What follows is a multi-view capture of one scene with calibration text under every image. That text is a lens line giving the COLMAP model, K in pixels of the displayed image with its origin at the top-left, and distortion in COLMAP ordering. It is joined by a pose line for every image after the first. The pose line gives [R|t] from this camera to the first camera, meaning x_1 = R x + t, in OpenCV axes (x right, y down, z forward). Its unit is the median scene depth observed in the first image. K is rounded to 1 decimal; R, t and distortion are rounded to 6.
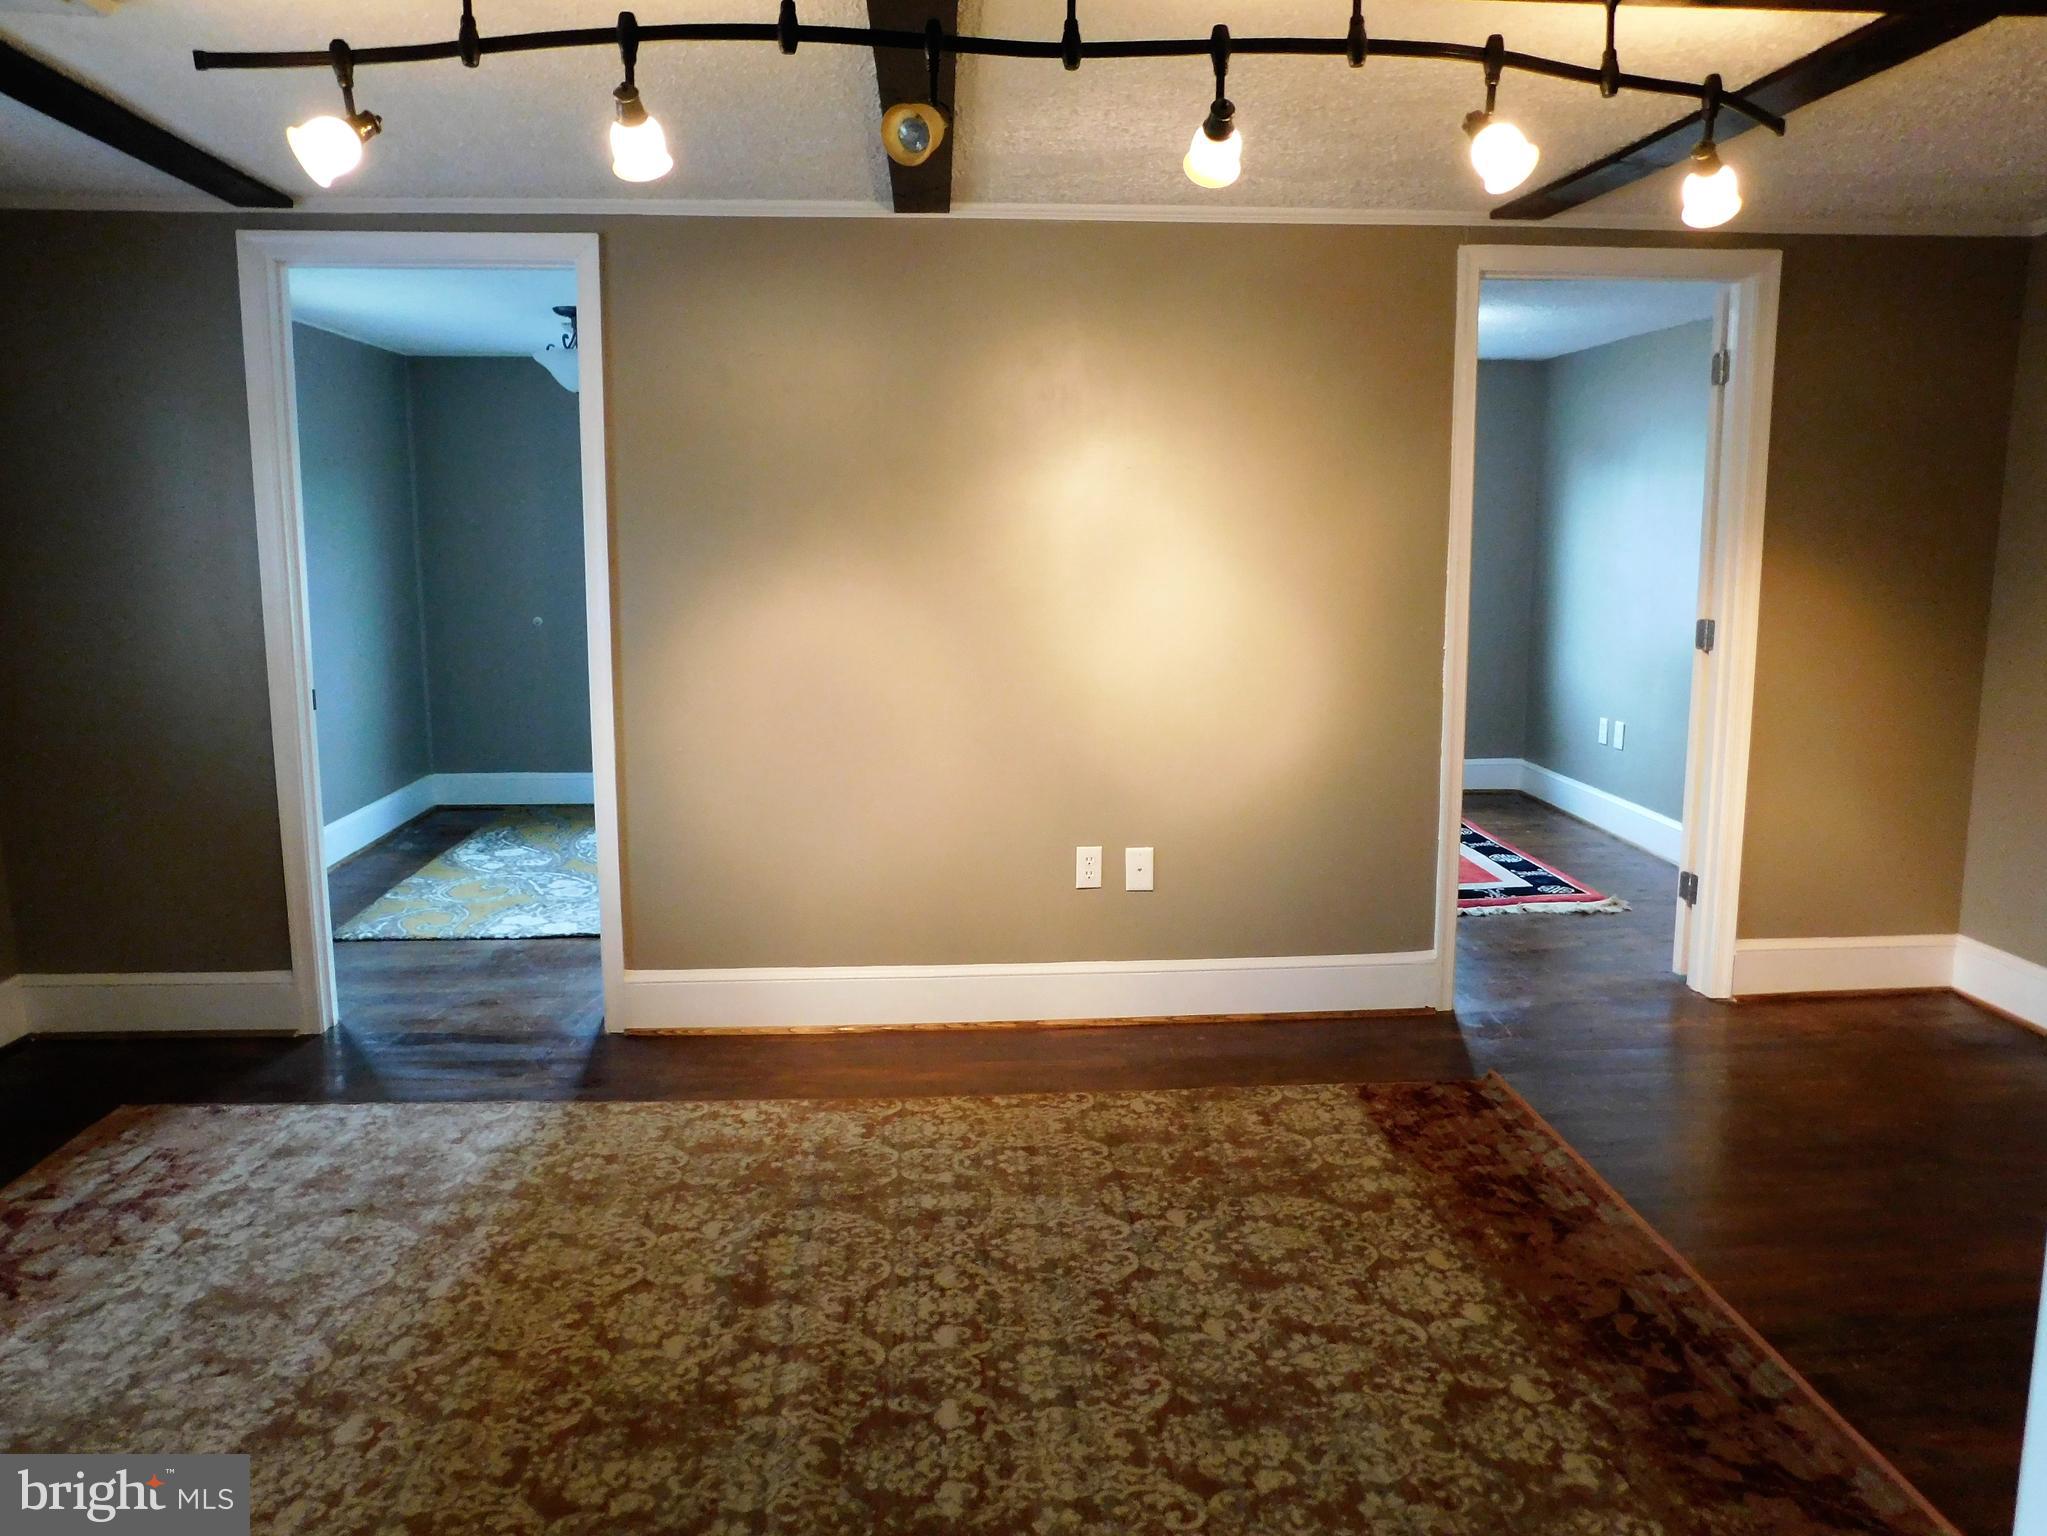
lens RADIAL K [[1415.7, 0, 1027.4], [0, 1415.7, 742.7], [0, 0, 1]] dist [-0.074249, 0.050750]
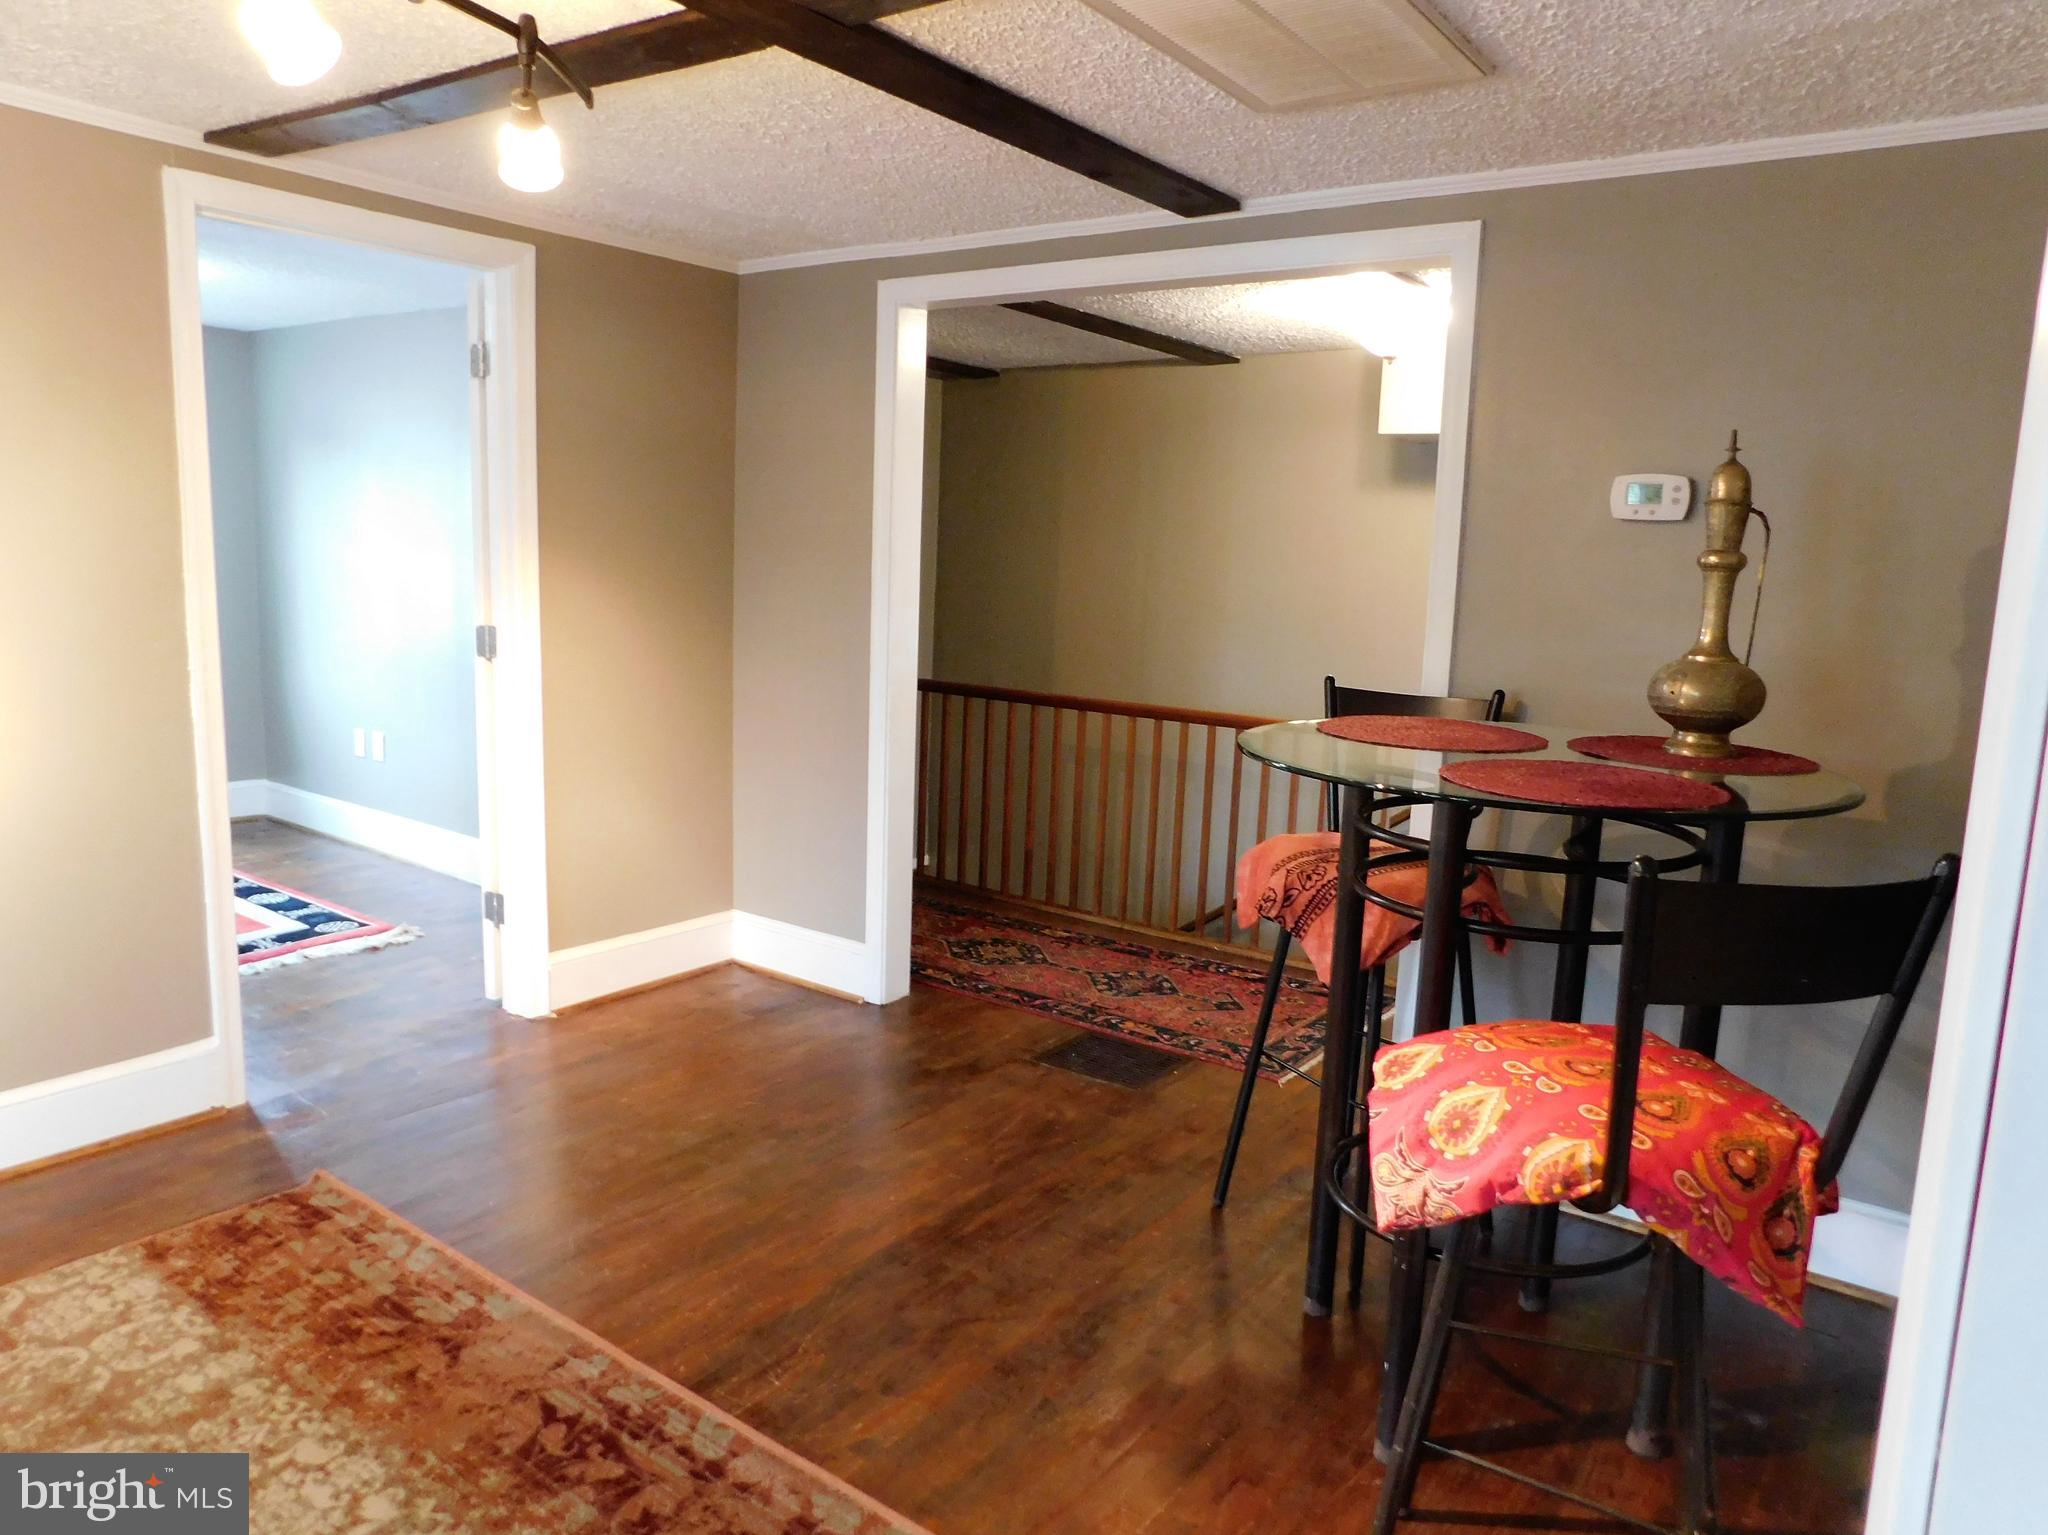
lens RADIAL K [[1393.8, 0, 1029.3], [0, 1393.8, 760.8], [0, 0, 1]] dist [-0.065532, 0.060107]
pose [[0.641396, -0.088367, 0.762104, -0.001582], [0.073415, 0.995856, 0.053684, -0.026513], [-0.763689, 0.021517, 0.645225, 0.148010]]
